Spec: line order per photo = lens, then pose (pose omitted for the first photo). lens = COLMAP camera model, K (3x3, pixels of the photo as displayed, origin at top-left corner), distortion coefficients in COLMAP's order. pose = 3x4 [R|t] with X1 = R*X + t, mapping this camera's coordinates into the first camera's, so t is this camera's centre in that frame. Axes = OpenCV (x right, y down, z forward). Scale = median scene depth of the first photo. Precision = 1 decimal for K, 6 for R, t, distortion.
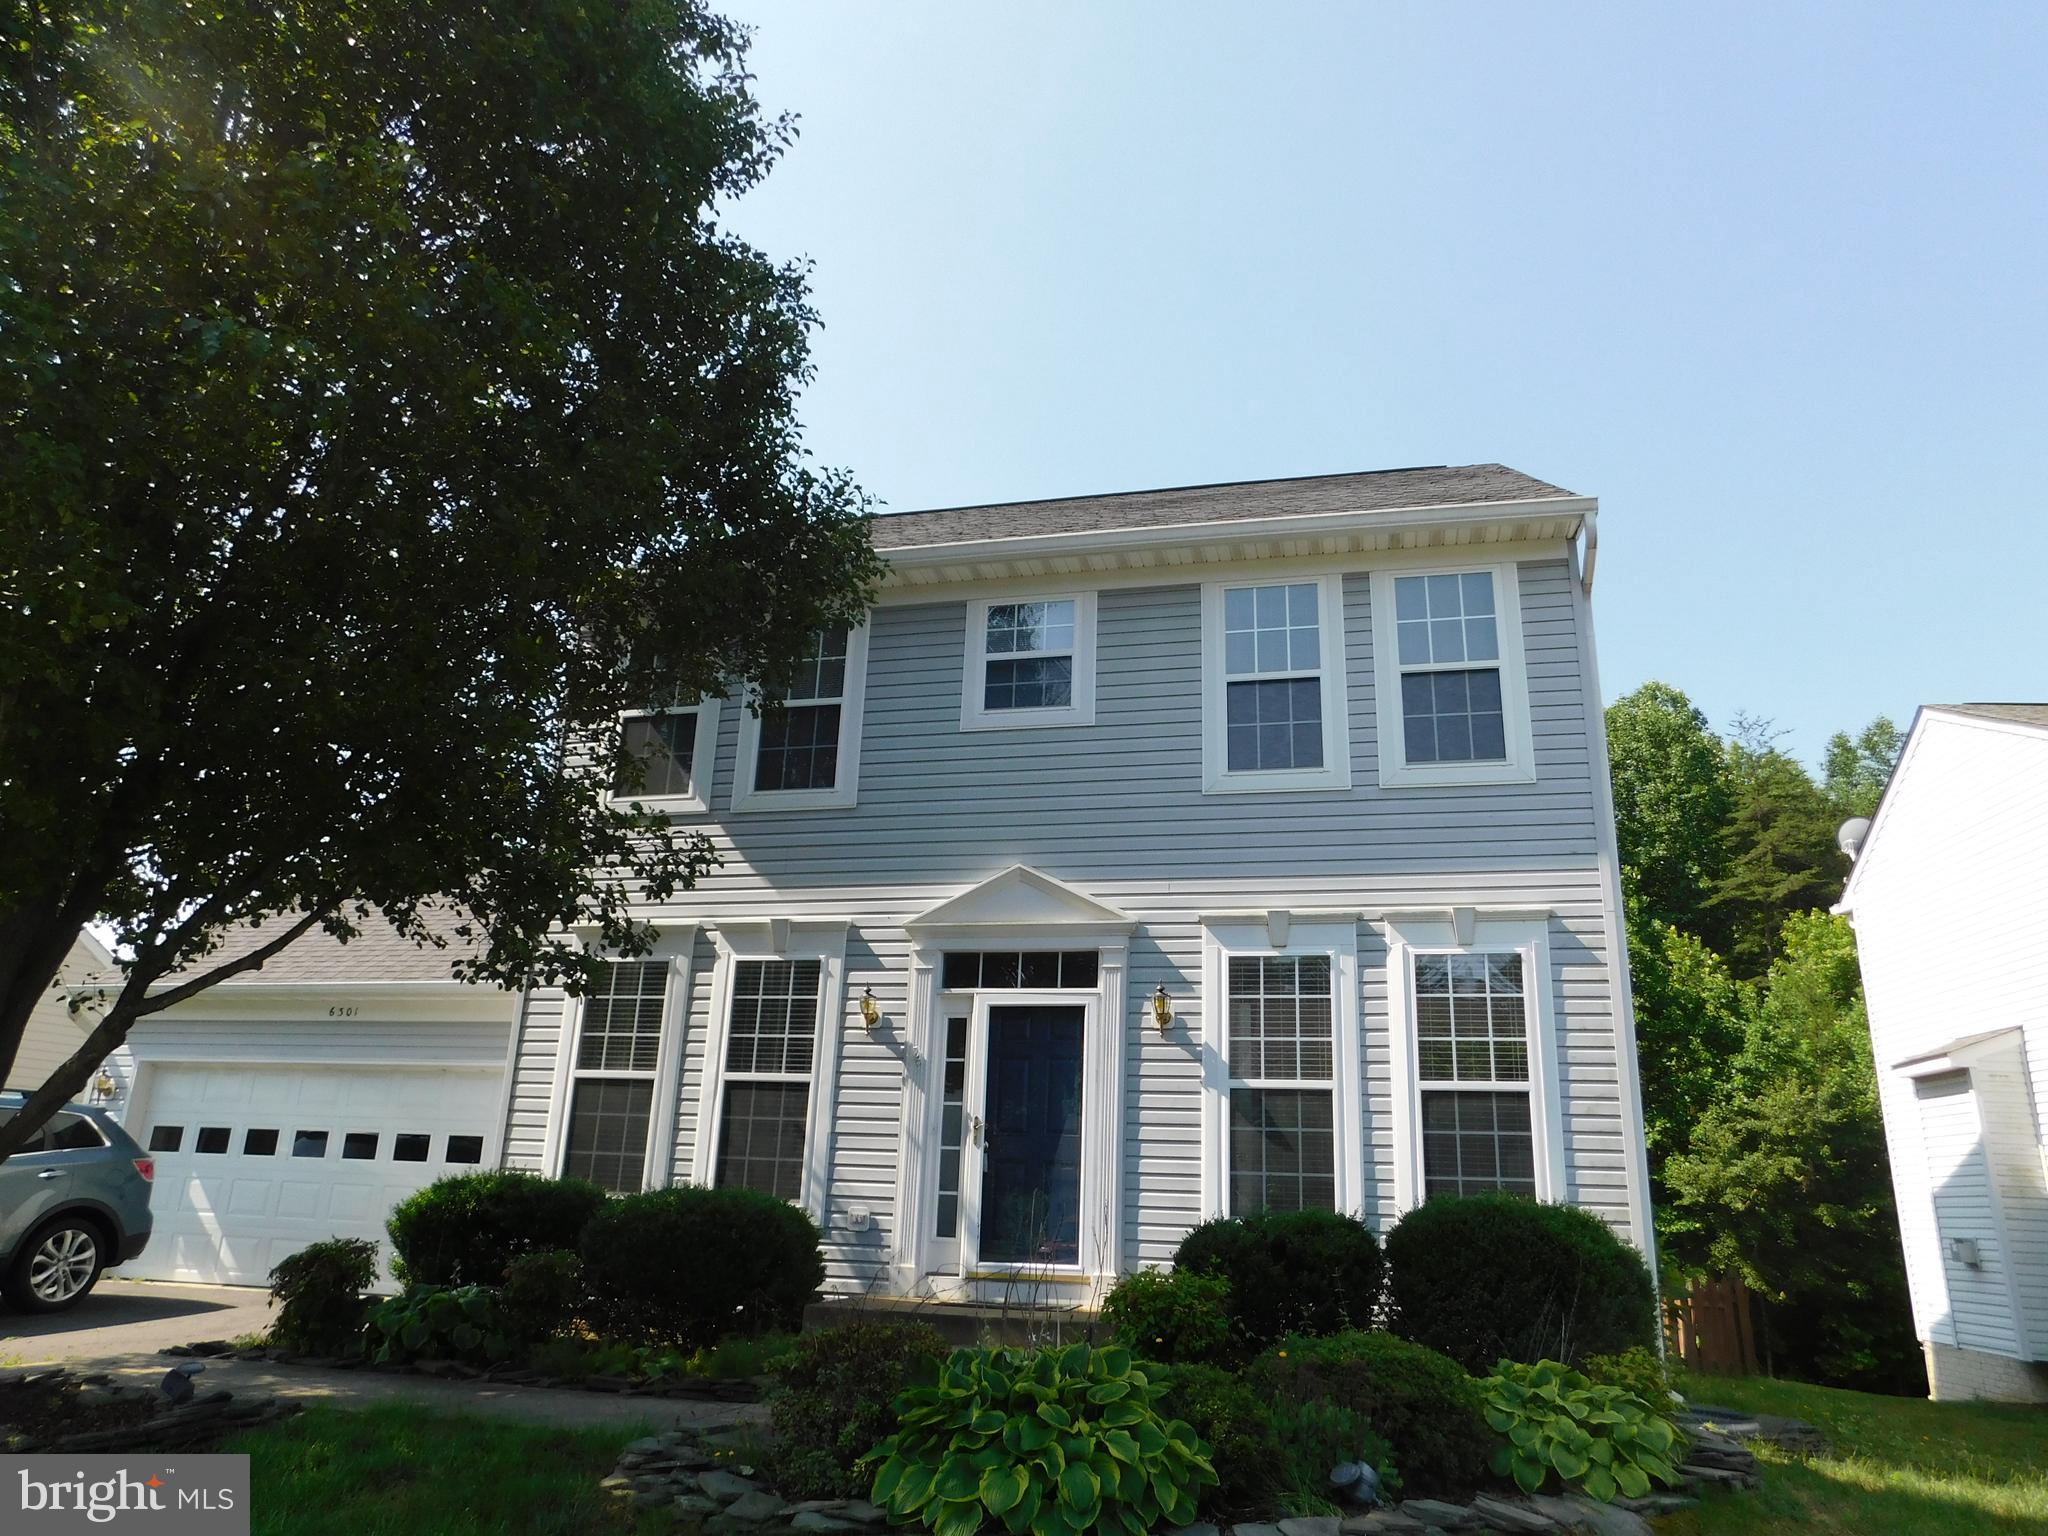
lens RADIAL K [[1349.6, 0, 1006.4], [0, 1349.6, 785.5], [0, 0, 1]] dist [-0.049417, 0.037352]
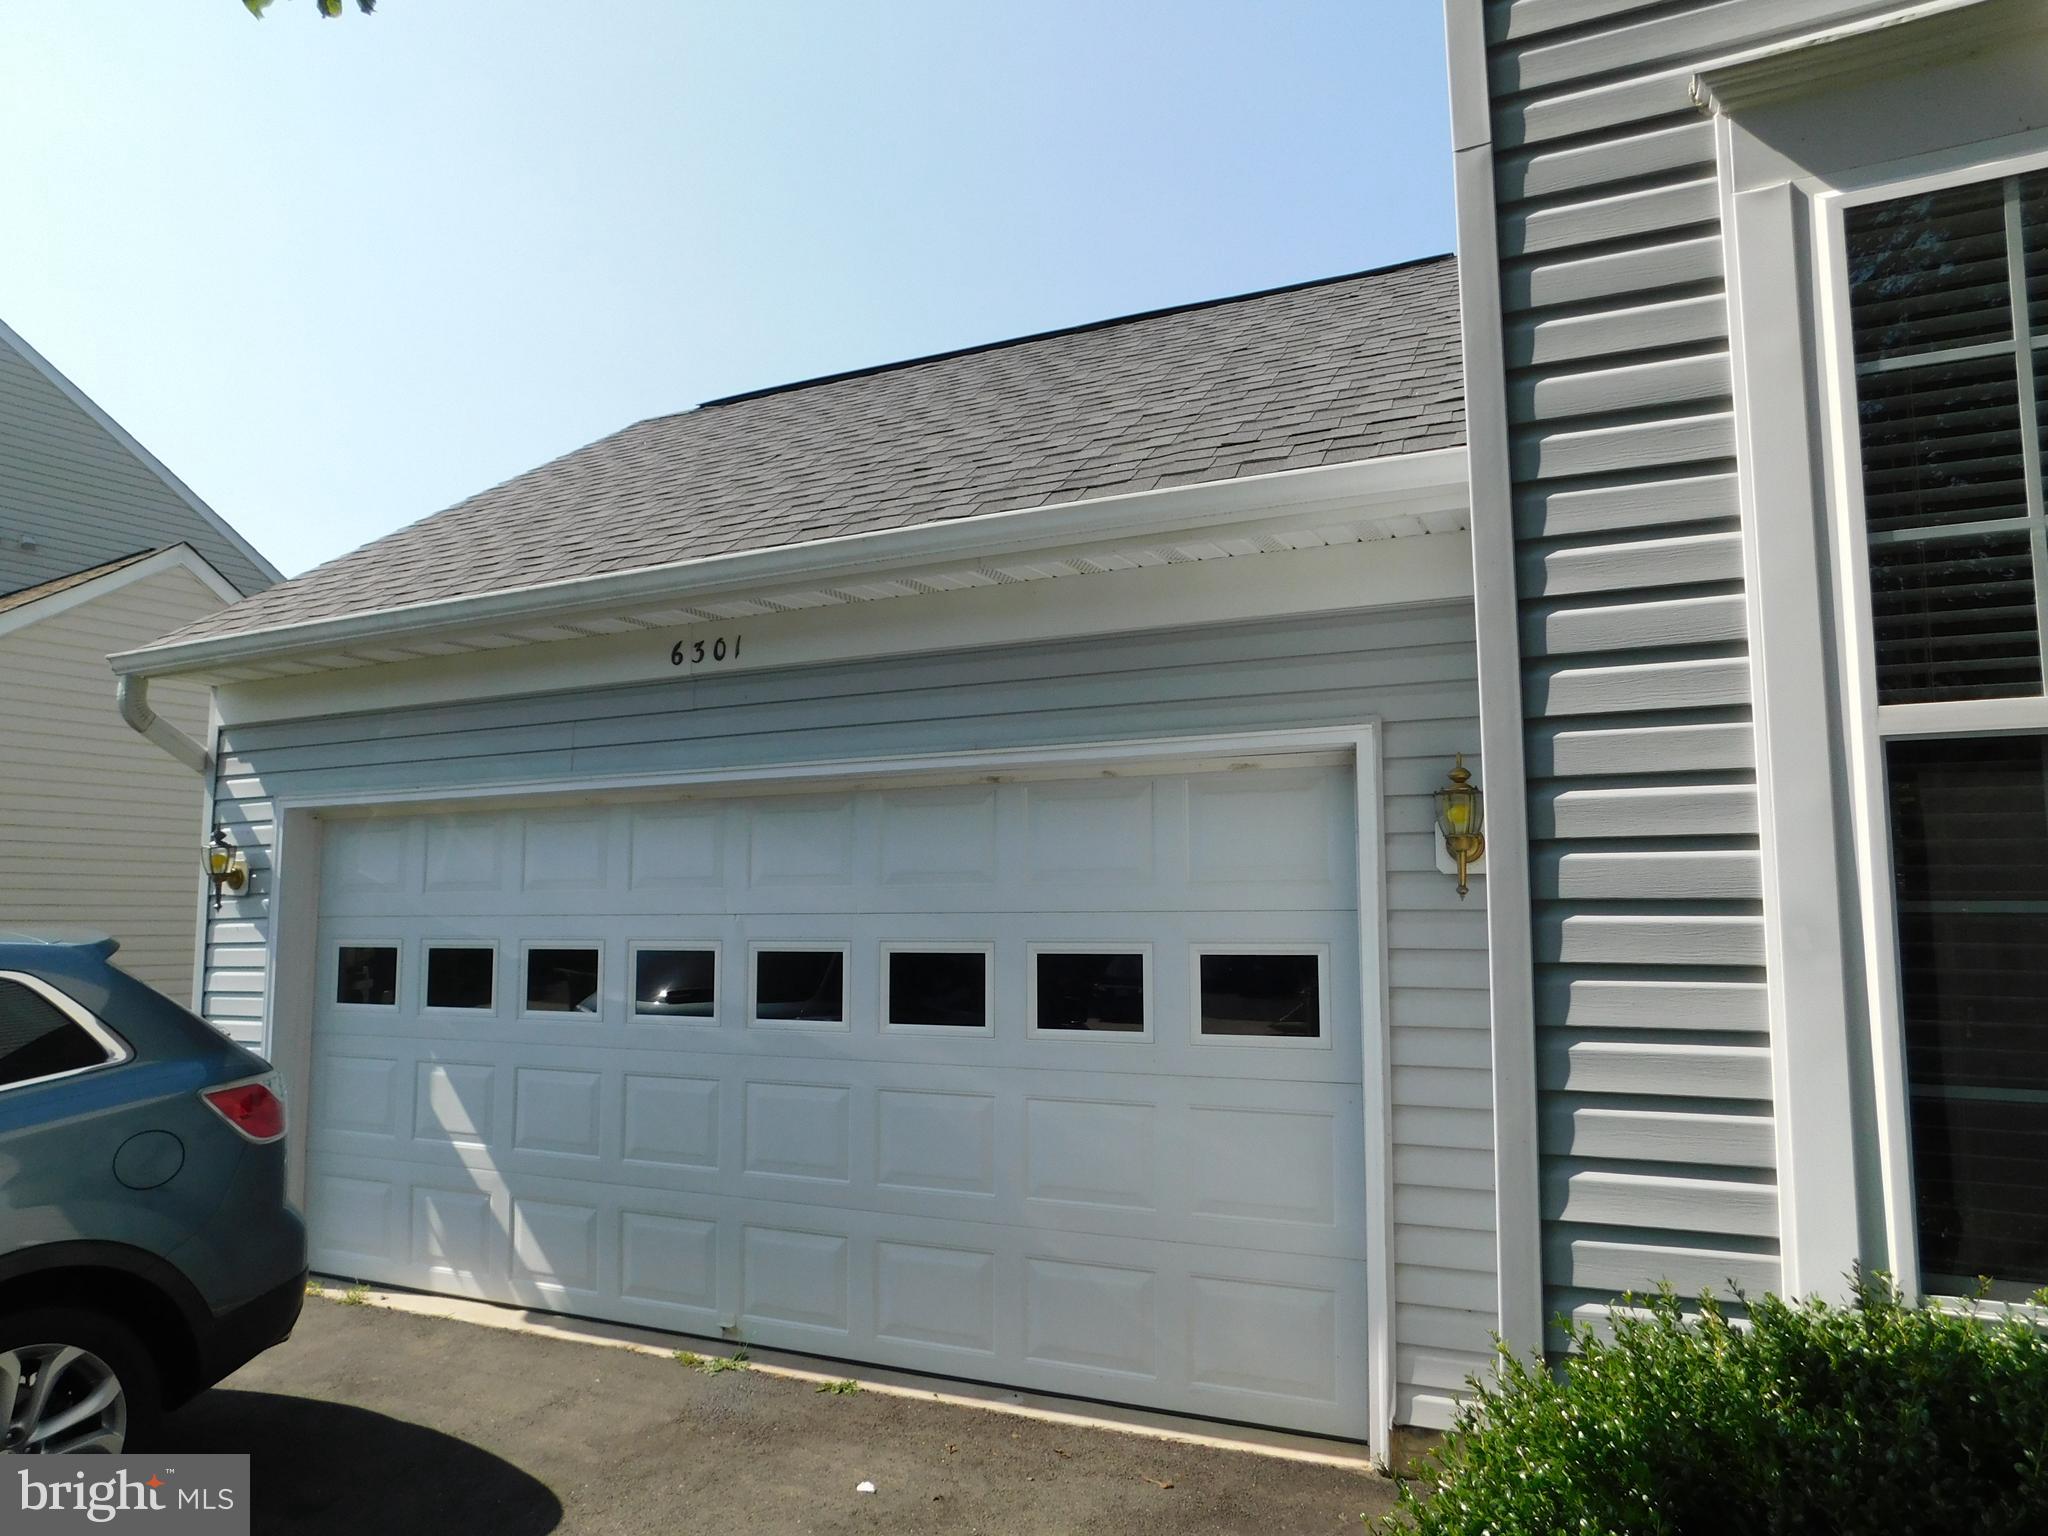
lens RADIAL K [[1349.6, 0, 1017.4], [0, 1349.6, 782.9], [0, 0, 1]] dist [-0.049417, 0.037352]
pose [[0.982008, -0.059387, -0.179259, -0.440228], [0.094795, 0.976020, 0.195957, 0.179648], [0.163323, -0.209424, 0.964089, 0.815927]]
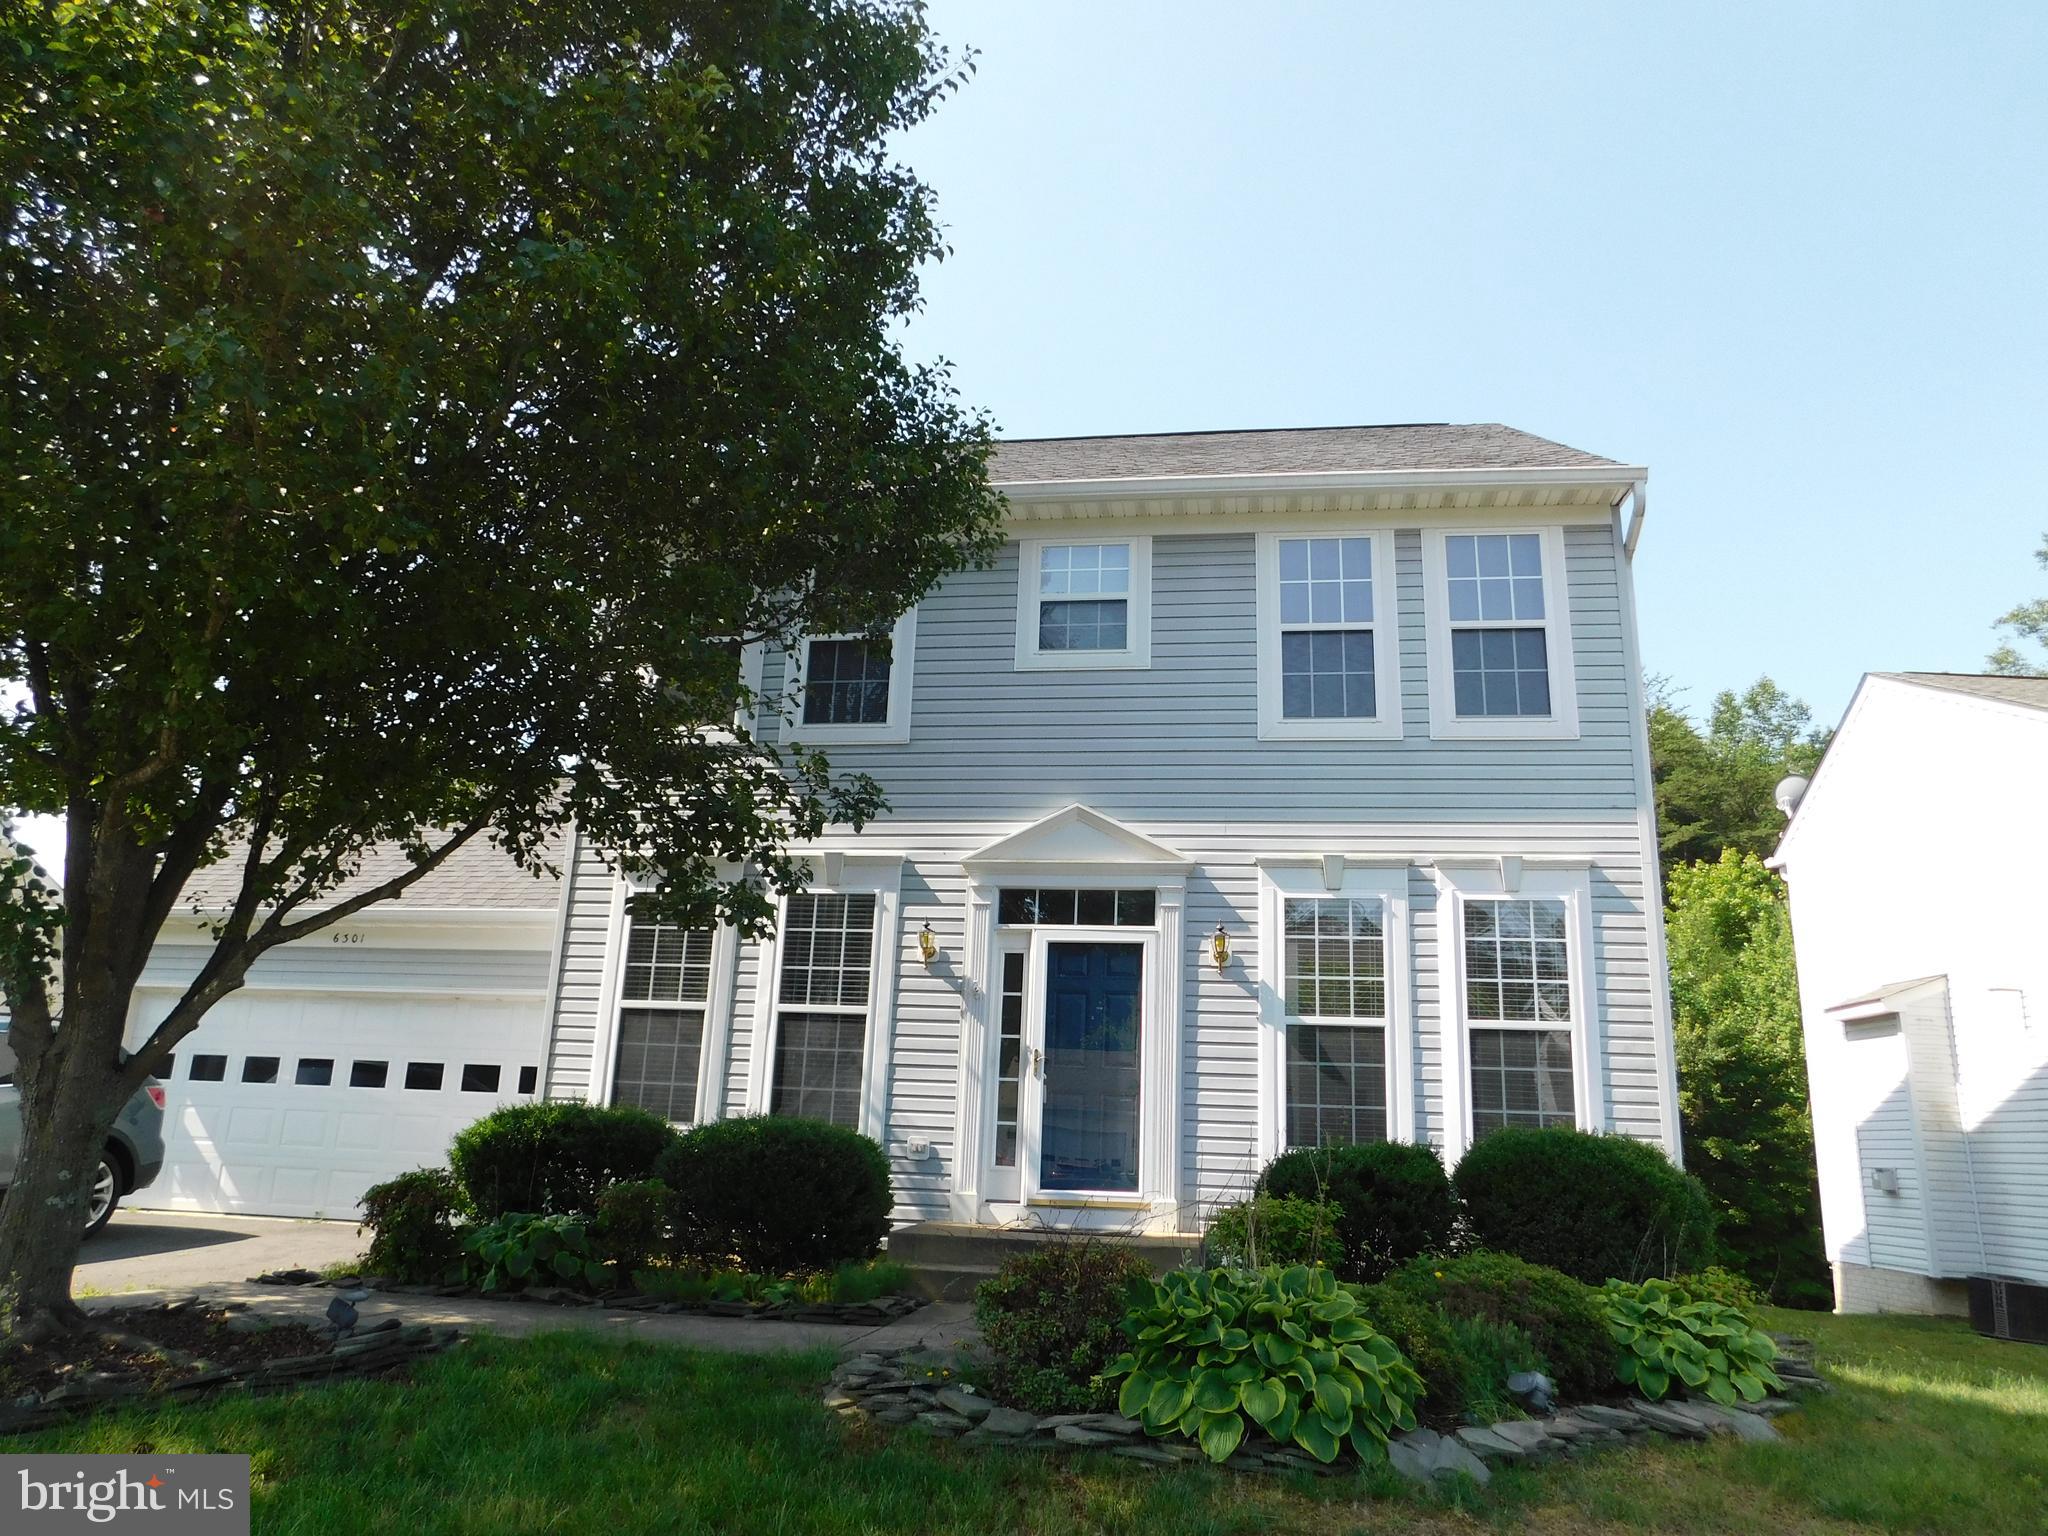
lens RADIAL K [[1349.6, 0, 1006.4], [0, 1349.6, 784.3], [0, 0, 1]] dist [-0.049417, 0.037352]
pose [[0.996434, 0.024073, 0.080864, -0.127822], [-0.027954, 0.998494, 0.047214, -0.003142], [-0.079605, -0.049306, 0.995606, -0.007957]]
